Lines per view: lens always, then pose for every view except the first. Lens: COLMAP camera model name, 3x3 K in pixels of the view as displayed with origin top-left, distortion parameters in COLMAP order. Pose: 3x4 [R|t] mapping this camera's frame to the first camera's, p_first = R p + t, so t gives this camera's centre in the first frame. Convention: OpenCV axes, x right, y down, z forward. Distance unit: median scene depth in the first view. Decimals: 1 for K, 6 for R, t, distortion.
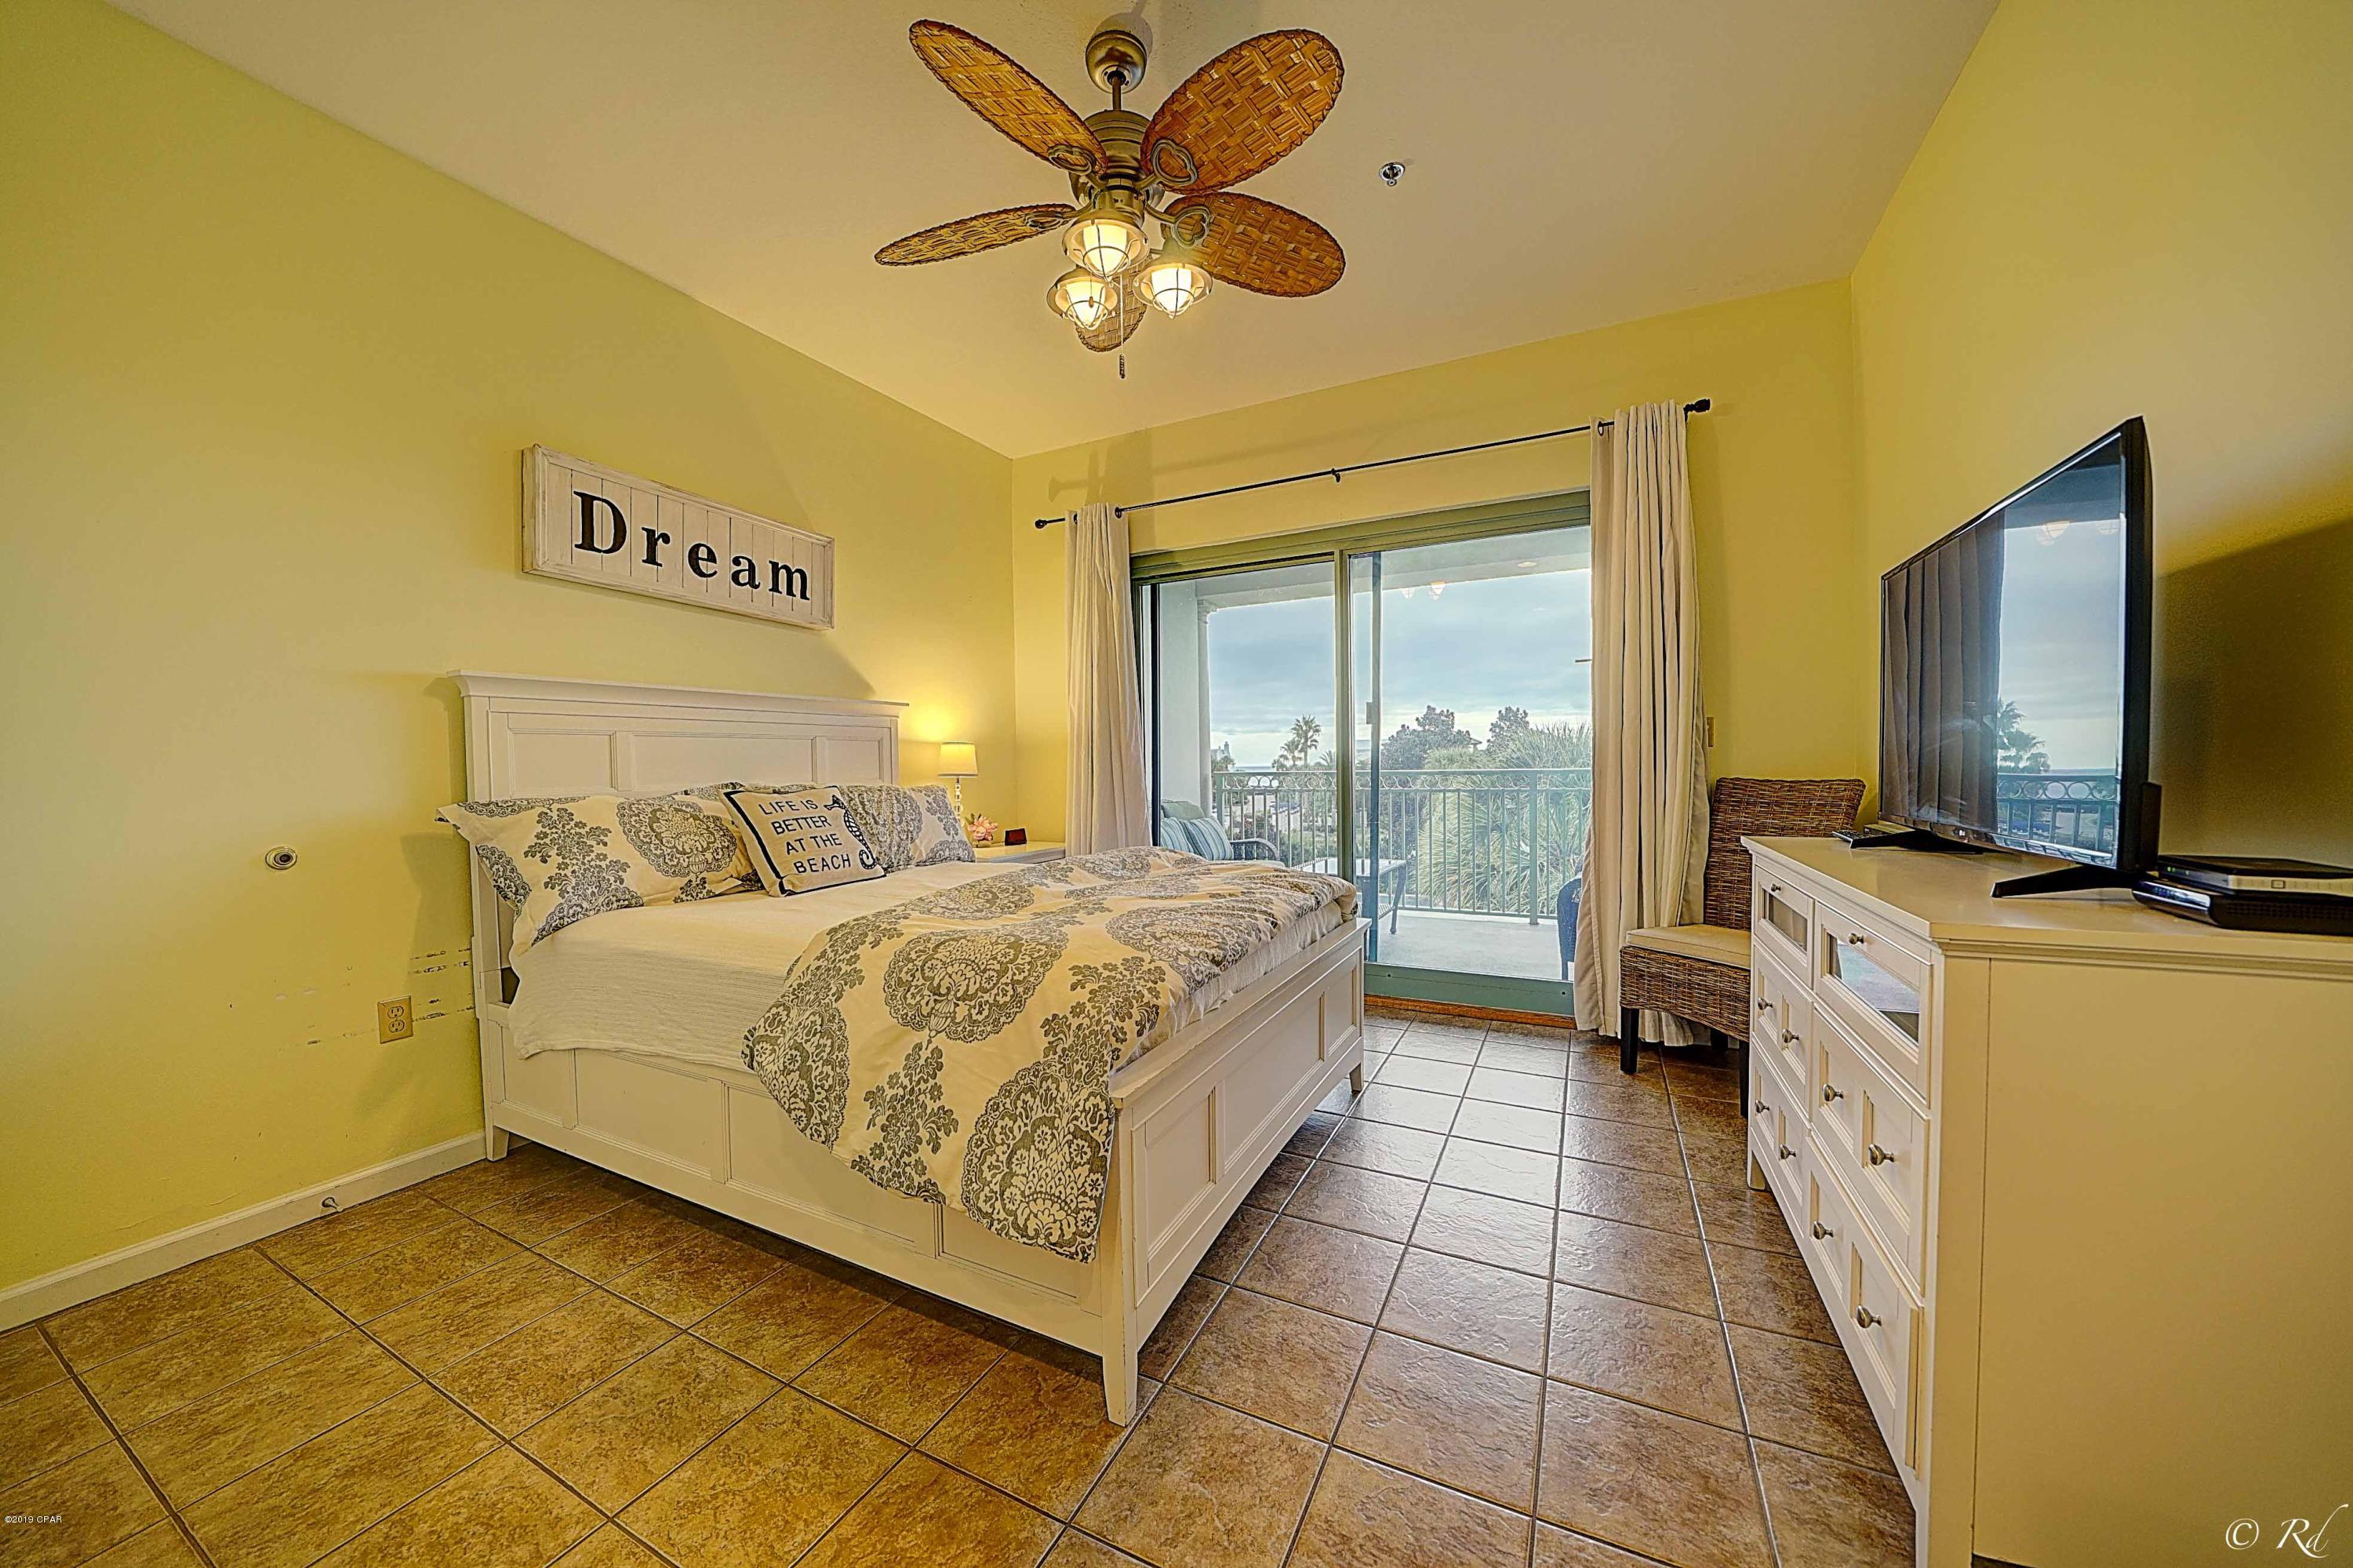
lens RADIAL K [[814.0, 0, 1174.3], [0, 814.0, 789.8], [0, 0, 1]] dist [-0.025511, 0.002177]
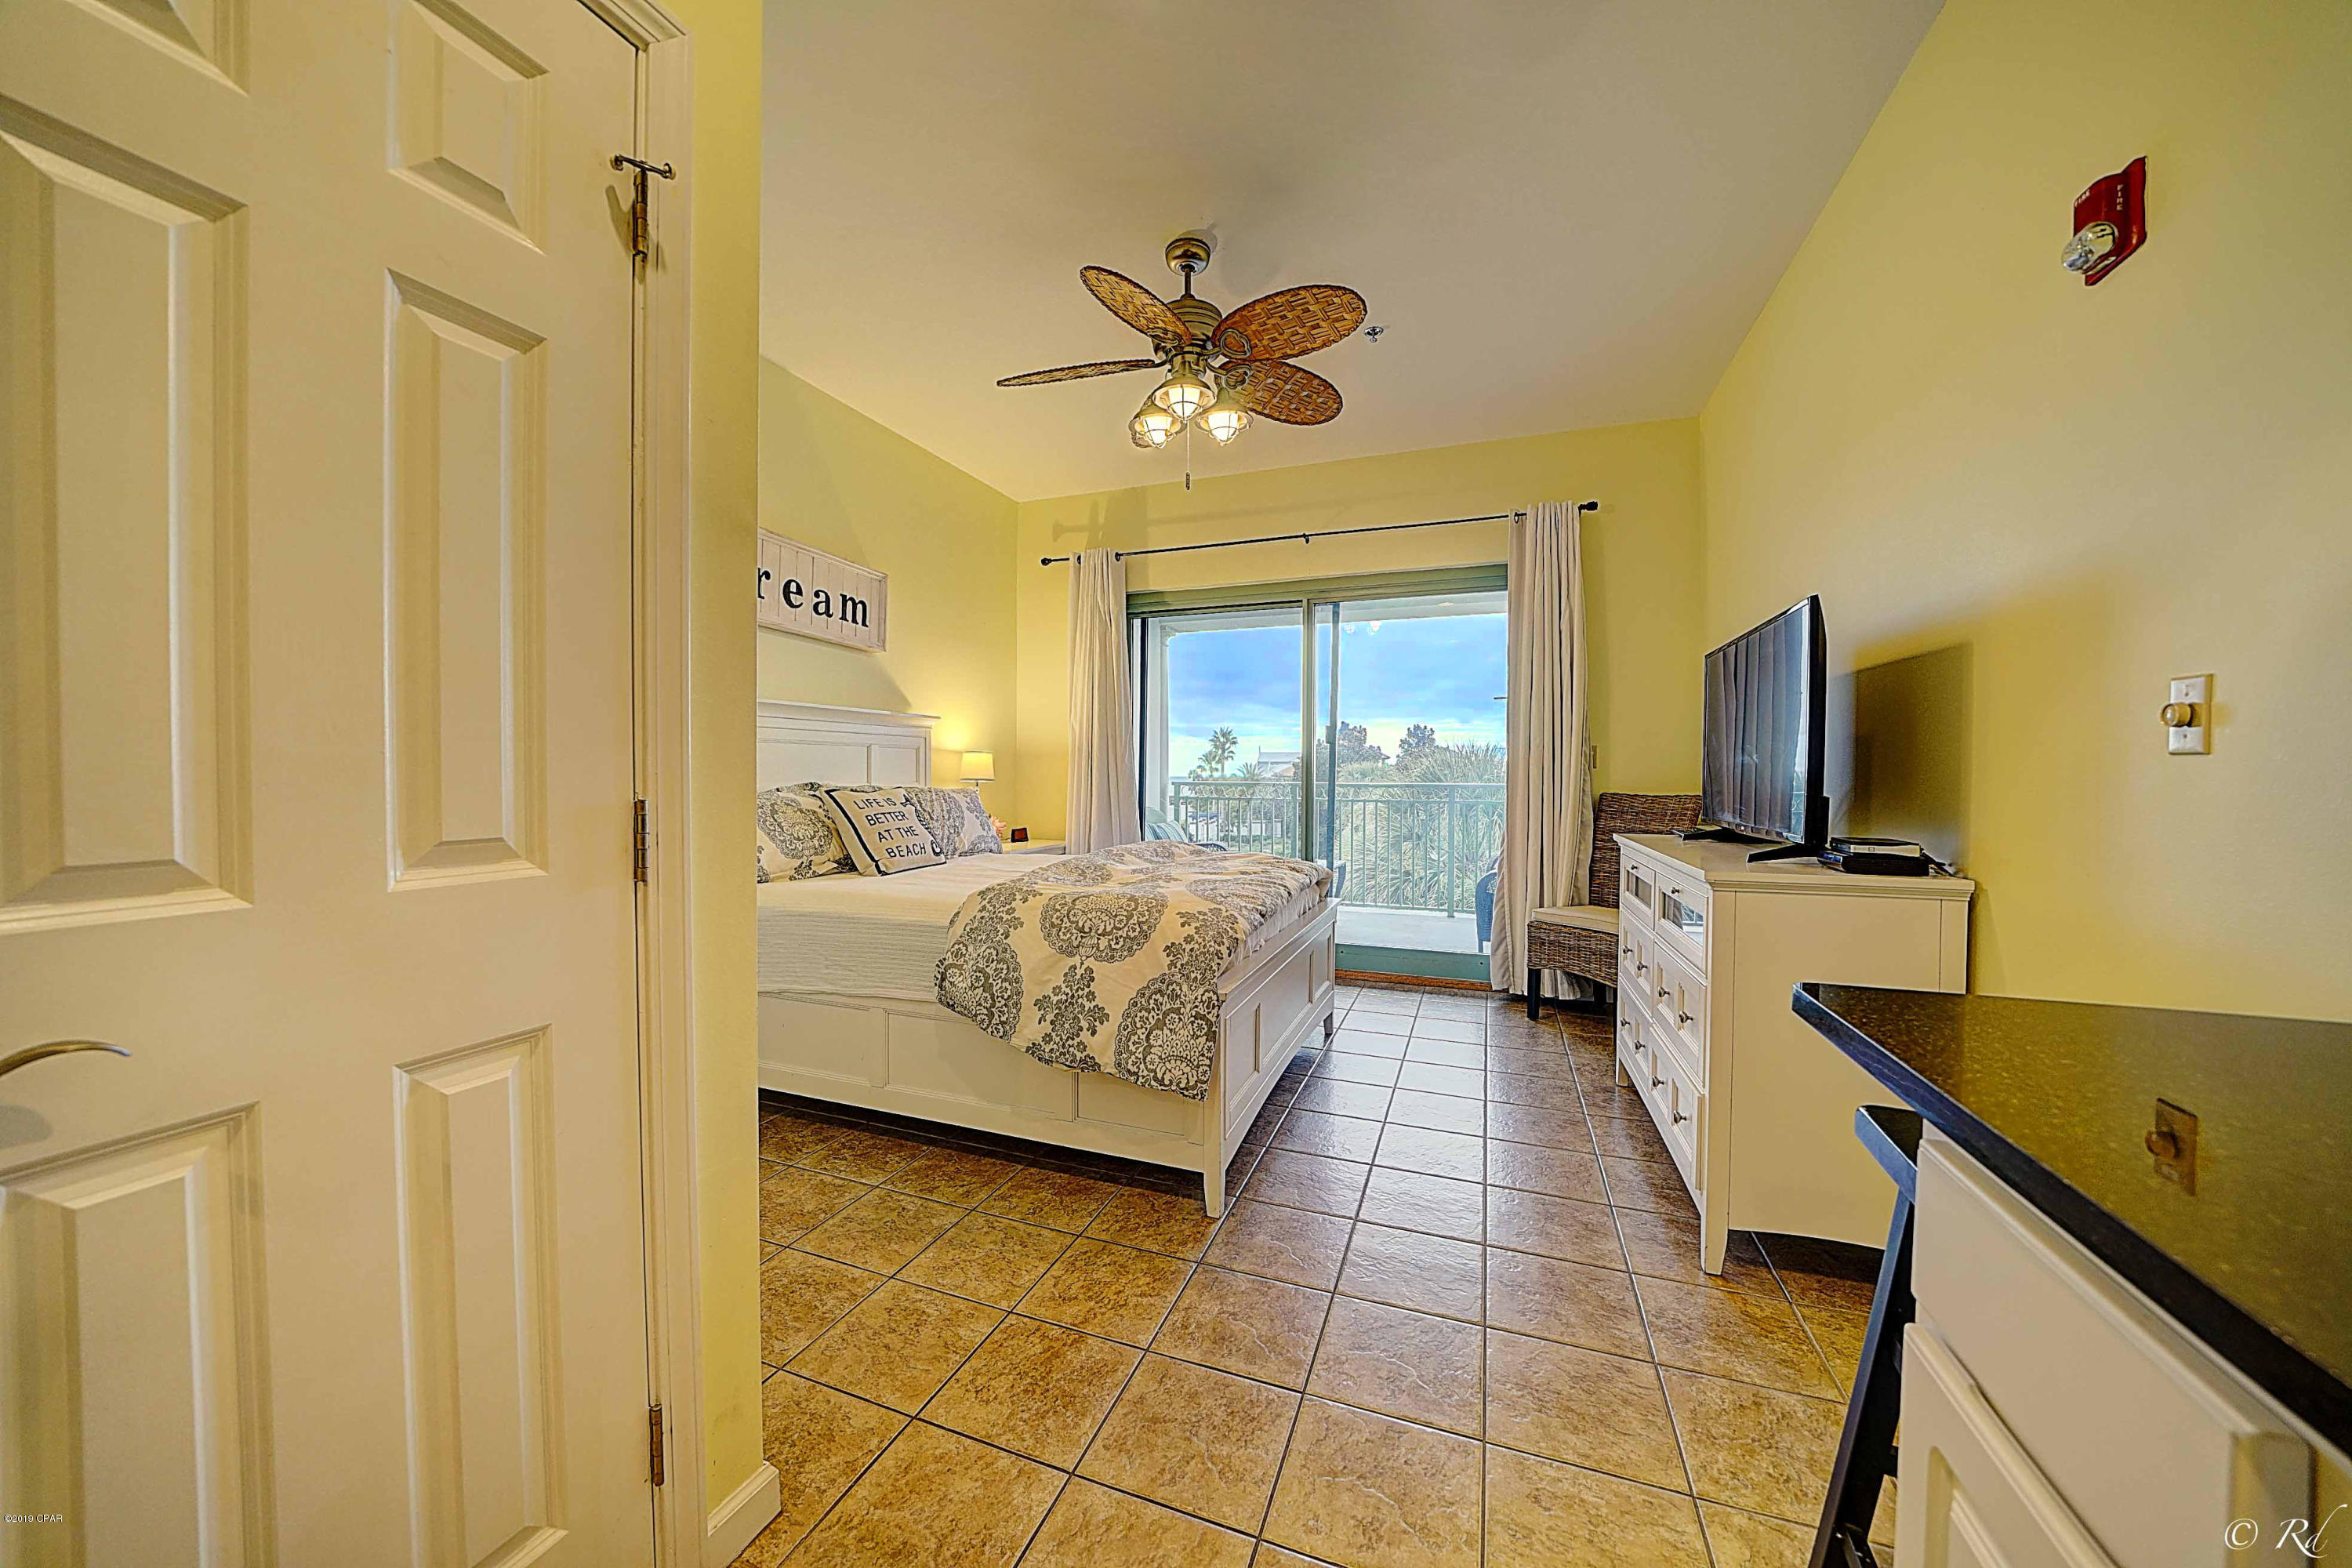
lens RADIAL K [[813.6, 0, 1173.8], [0, 813.6, 789.8], [0, 0, 1]] dist [-0.025511, 0.002177]
pose [[0.994506, 0.017319, 0.103237, -0.163334], [-0.016145, 0.999795, -0.012193, 0.008695], [-0.103427, 0.010459, 0.994582, -0.257509]]
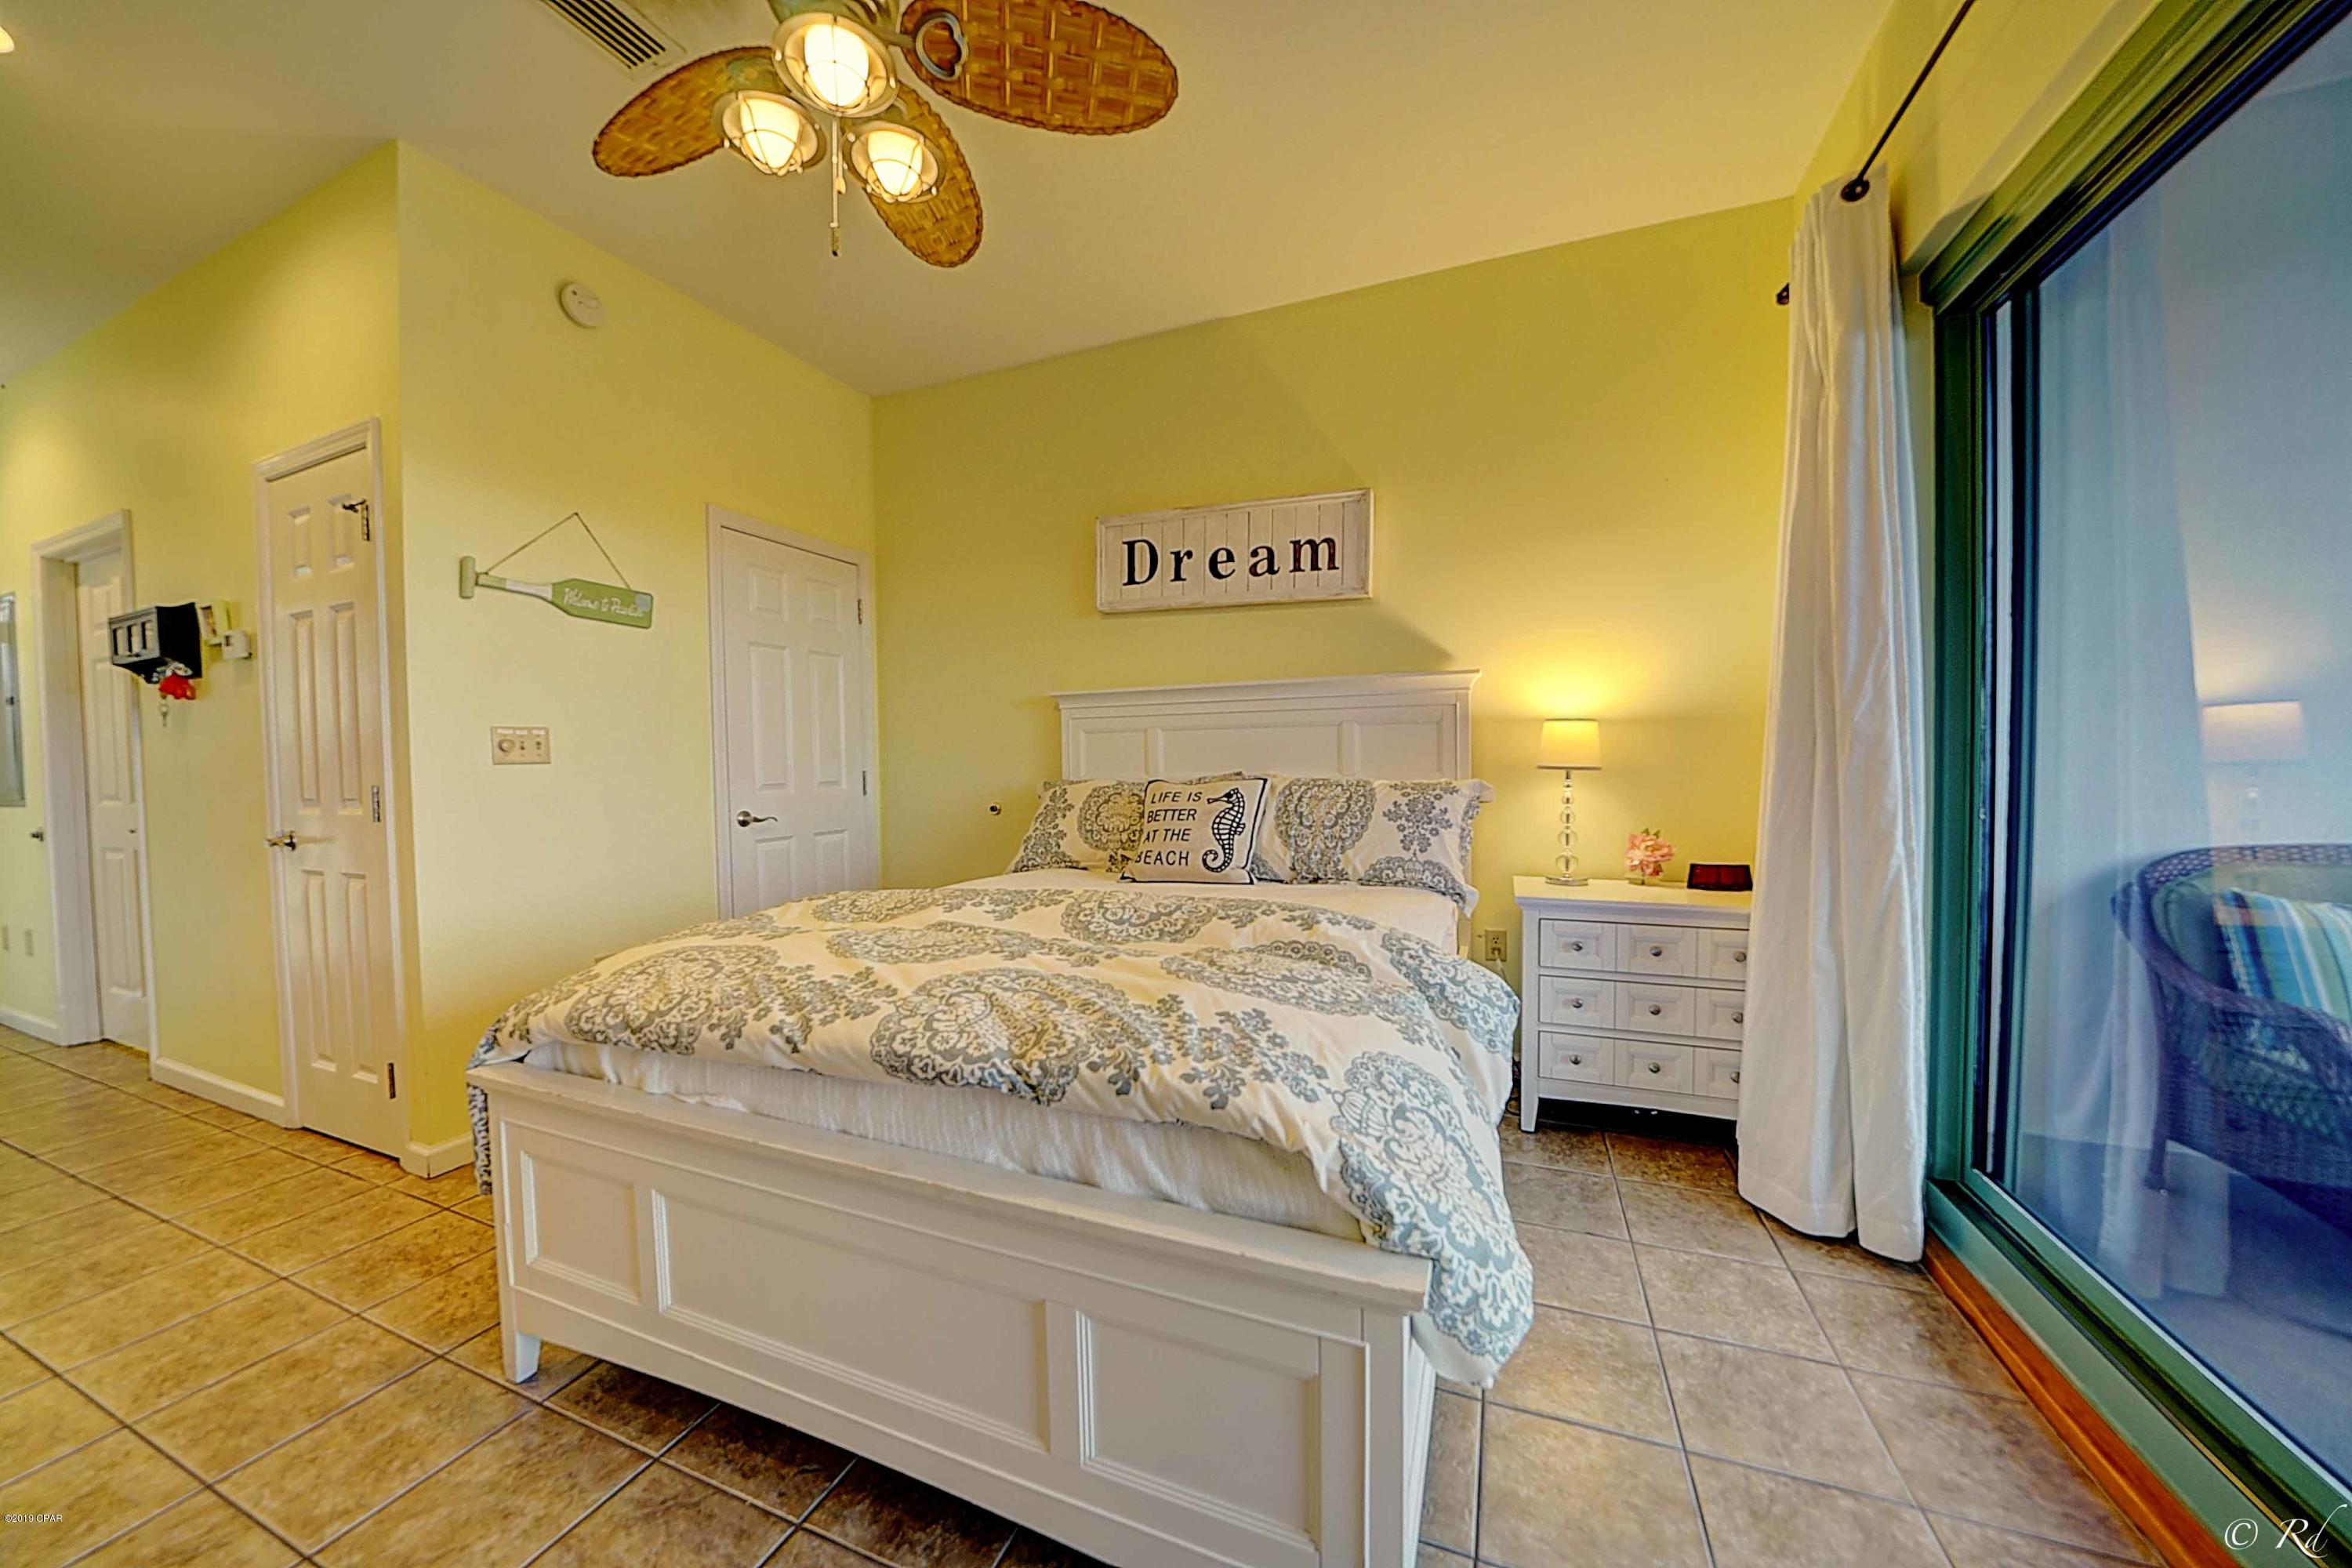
lens RADIAL K [[813.6, 0, 1173.8], [0, 813.6, 789.8], [0, 0, 1]] dist [-0.025511, 0.002177]
pose [[0.092805, 0.047571, -0.994547, 0.547784], [-0.019726, 0.998750, 0.045931, -0.036164], [0.995489, 0.015355, 0.093628, 0.930232]]
